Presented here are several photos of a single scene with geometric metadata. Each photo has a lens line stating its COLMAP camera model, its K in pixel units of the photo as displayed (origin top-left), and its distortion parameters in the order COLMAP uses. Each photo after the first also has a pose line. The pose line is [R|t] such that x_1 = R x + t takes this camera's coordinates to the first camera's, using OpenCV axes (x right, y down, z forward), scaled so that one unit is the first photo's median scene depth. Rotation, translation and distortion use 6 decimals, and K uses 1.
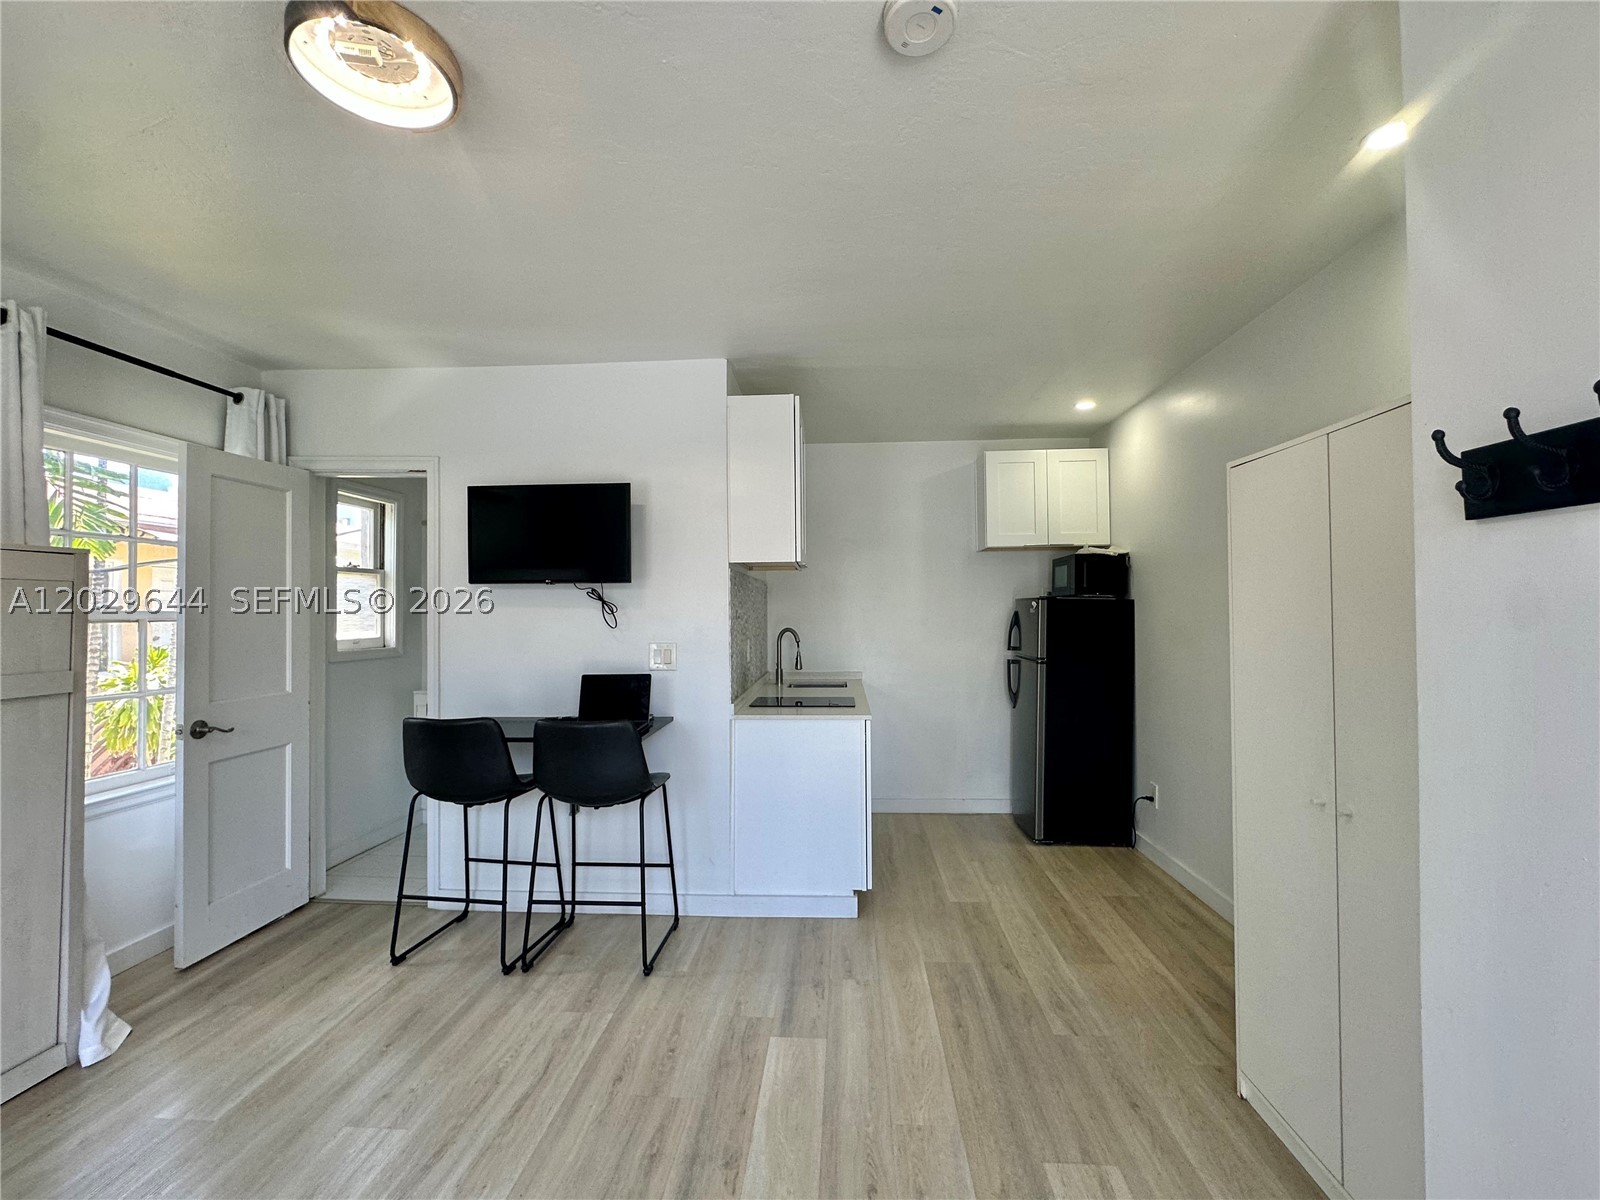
lens RADIAL K [[681.5, 0, 800.8], [0, 681.5, 599.9], [0, 0, 1]] dist [-0.003926, 0.001042]
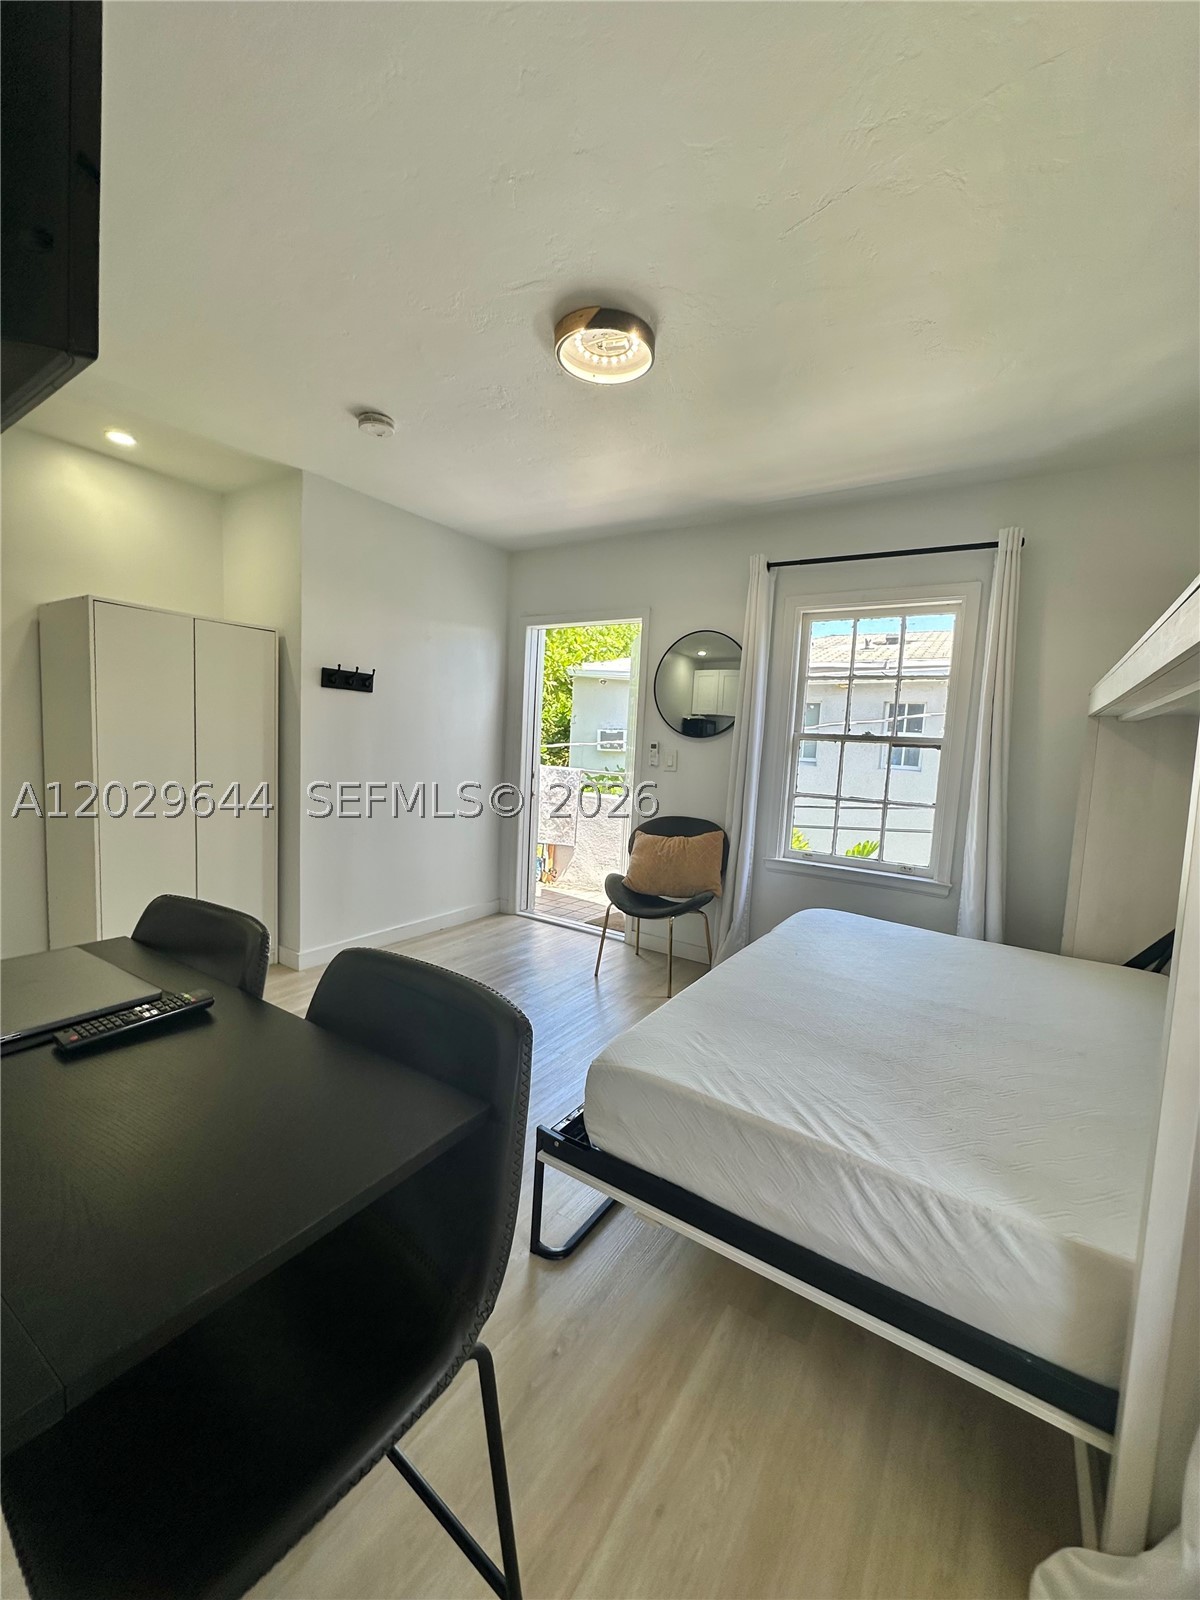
lens RADIAL K [[638.5, 0, 602.7], [0, 638.5, 804.2], [0, 0, 1]] dist [-0.006088, 0.001619]
pose [[-0.875681, -0.084037, 0.475521, -0.709561], [-0.050663, 0.995294, 0.082599, 0.052012], [-0.480225, 0.048239, -0.875818, 1.181577]]
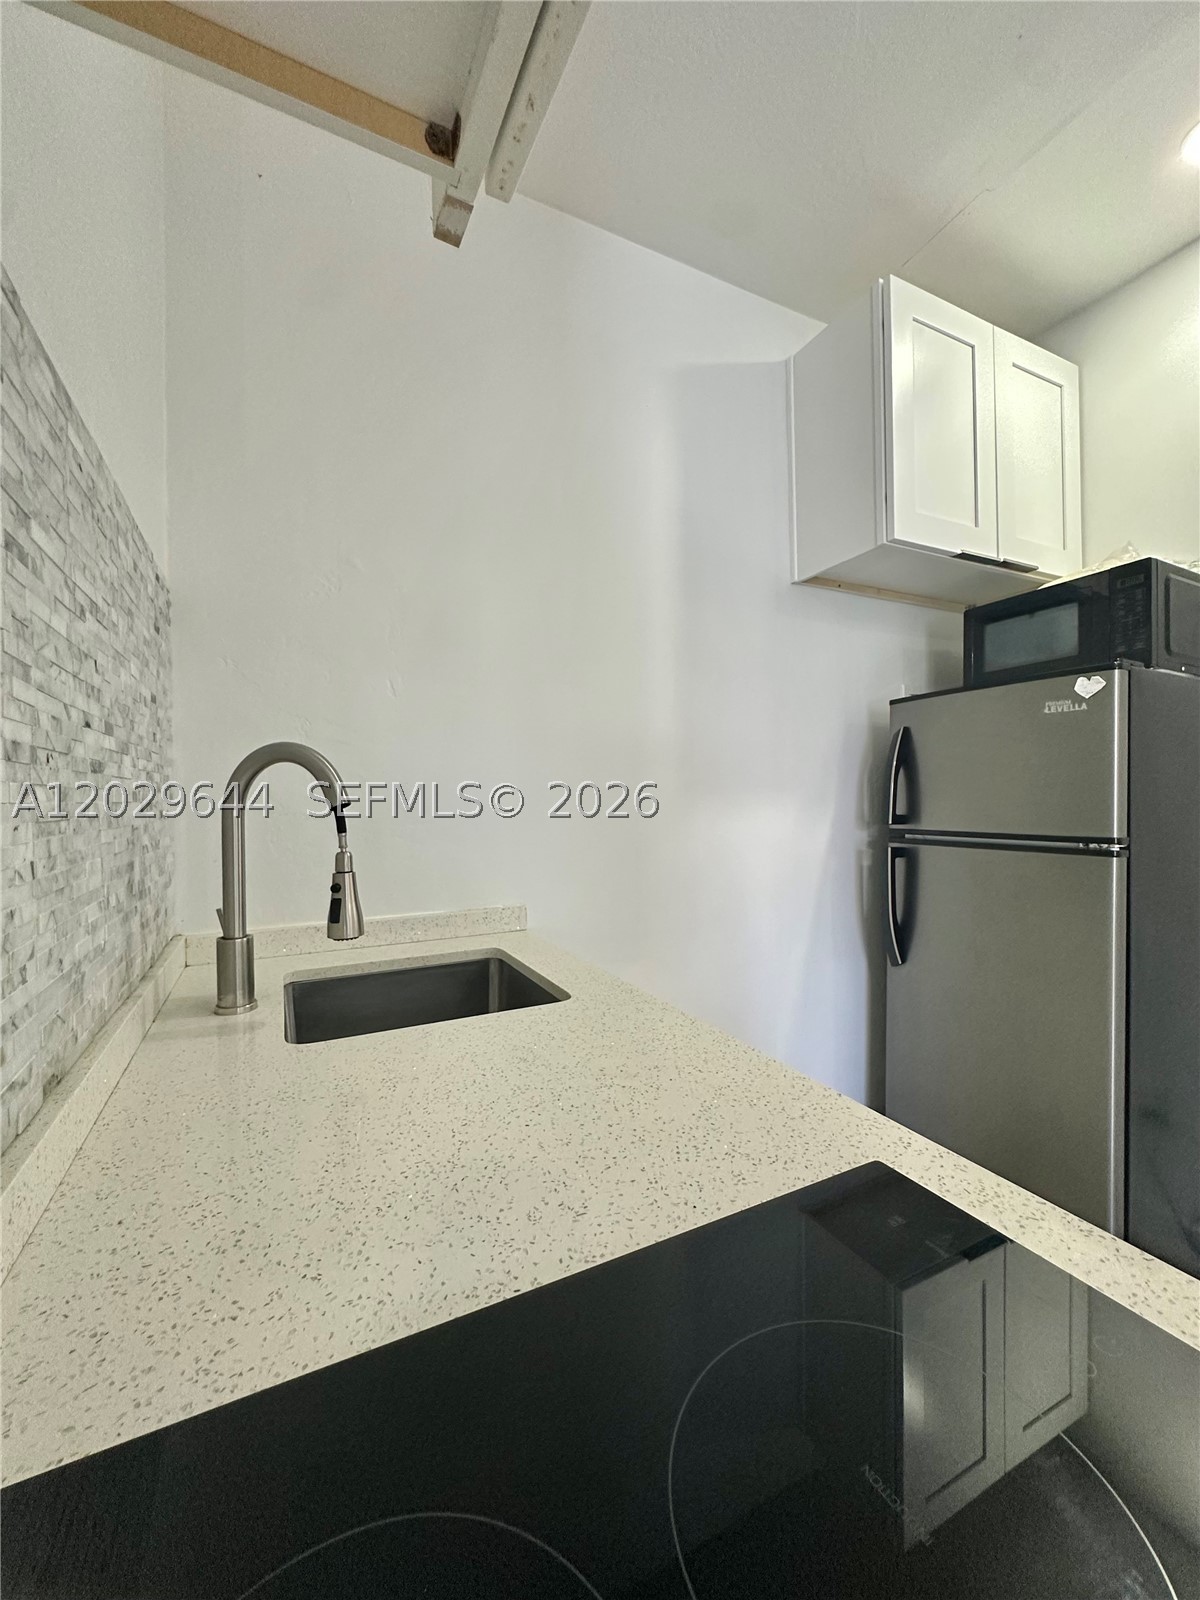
lens RADIAL K [[638.5, 0, 604.7], [0, 638.5, 795.2], [0, 0, 1]] dist [-0.006088, 0.001619]
pose [[0.858485, 0.000172, 0.512838, -0.055180], [-0.004184, 0.999969, 0.006669, 0.088971], [-0.512821, -0.007871, 0.858459, 1.236148]]
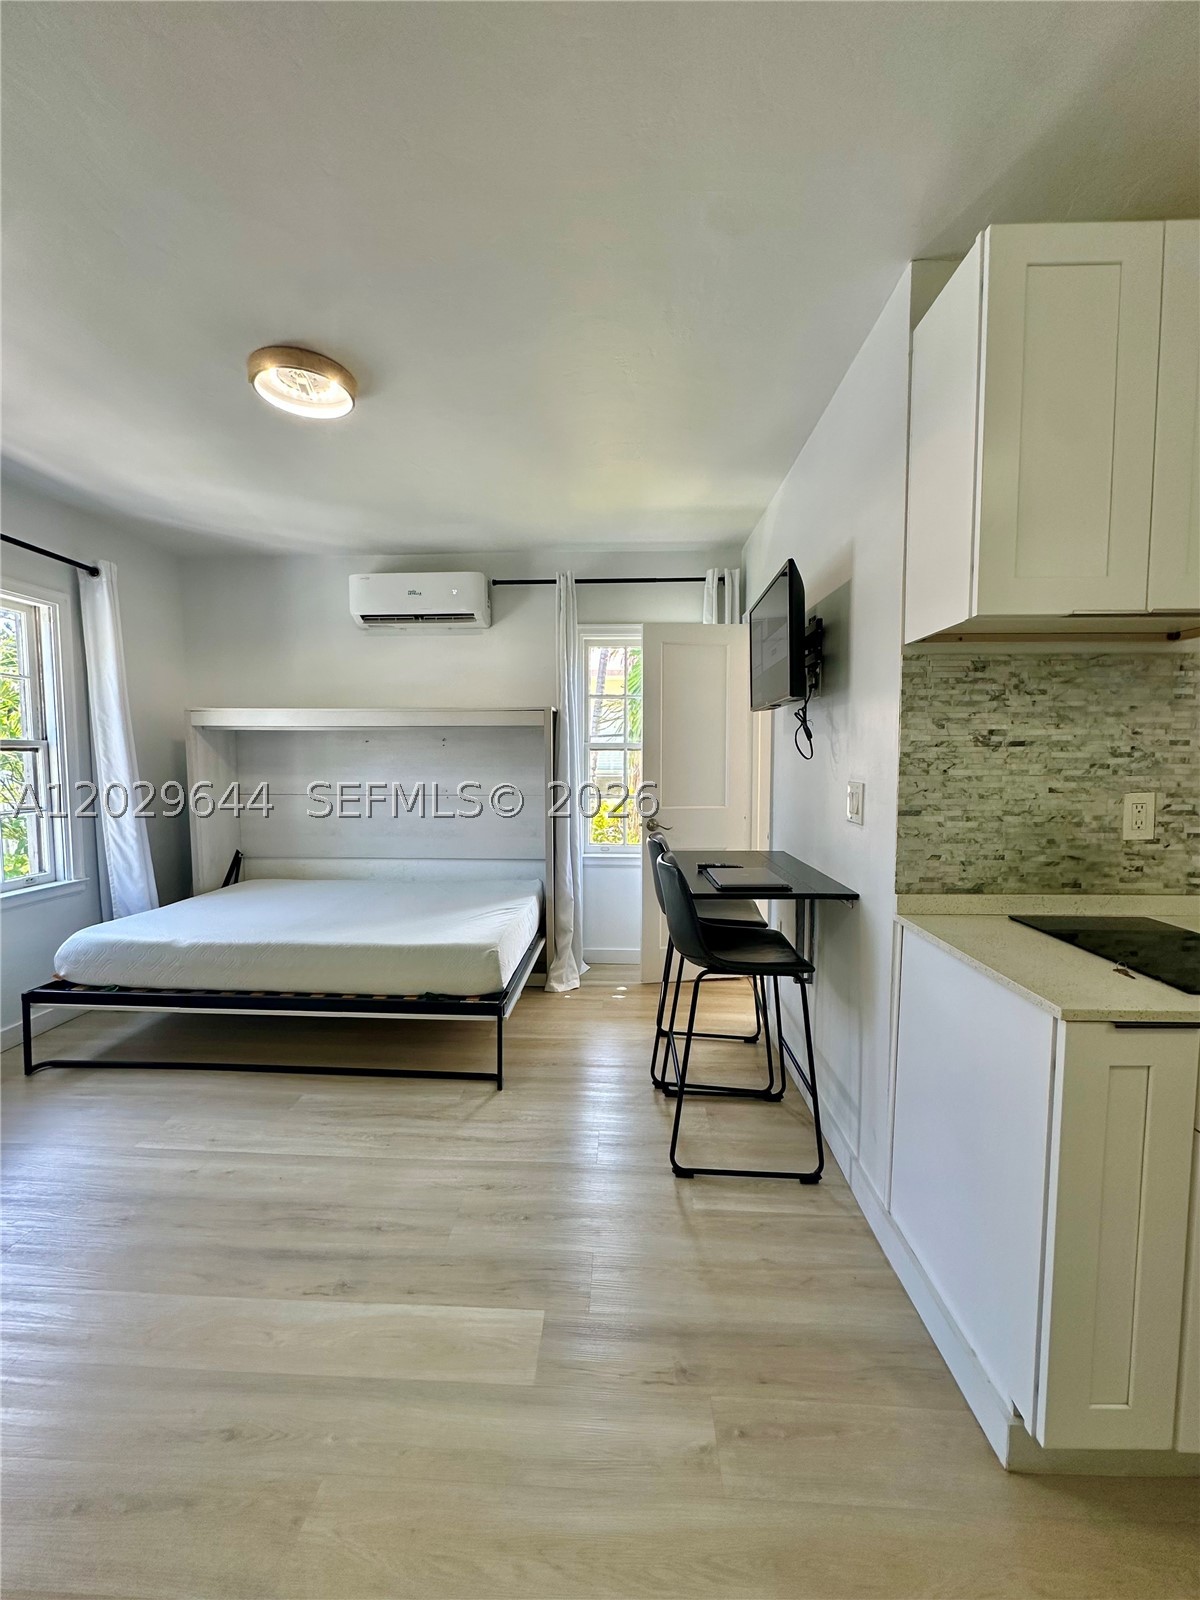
lens RADIAL K [[638.5, 0, 599.5], [0, 638.5, 801.3], [0, 0, 1]] dist [-0.006088, 0.001619]
pose [[0.024200, 0.077227, -0.996720, 0.478958], [0.015488, 0.996863, 0.077615, 0.033659], [0.999587, -0.017315, 0.022928, 0.842936]]
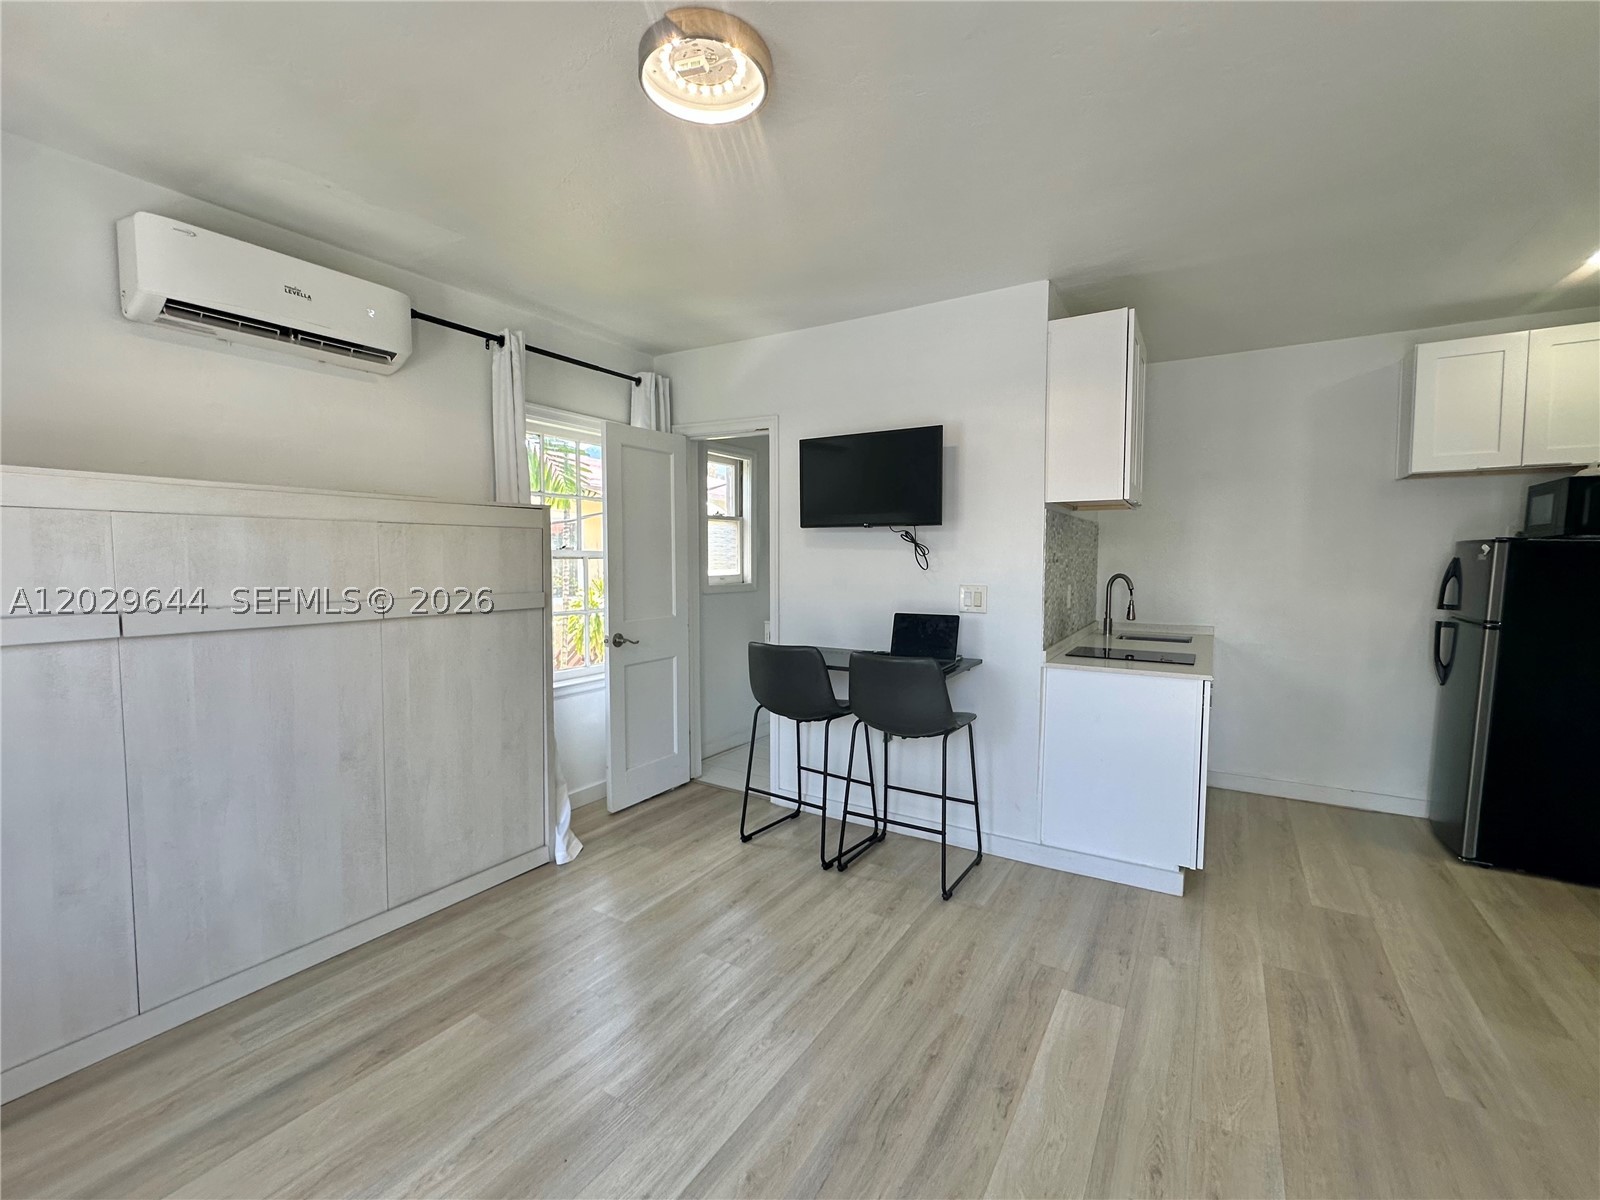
lens RADIAL K [[681.5, 0, 800.8], [0, 681.5, 599.9], [0, 0, 1]] dist [-0.003926, 0.001042]
pose [[0.884153, 0.038839, -0.465581, 0.045324], [-0.000768, 0.996658, 0.081683, 0.003282], [0.467198, -0.071862, 0.881228, 0.000641]]
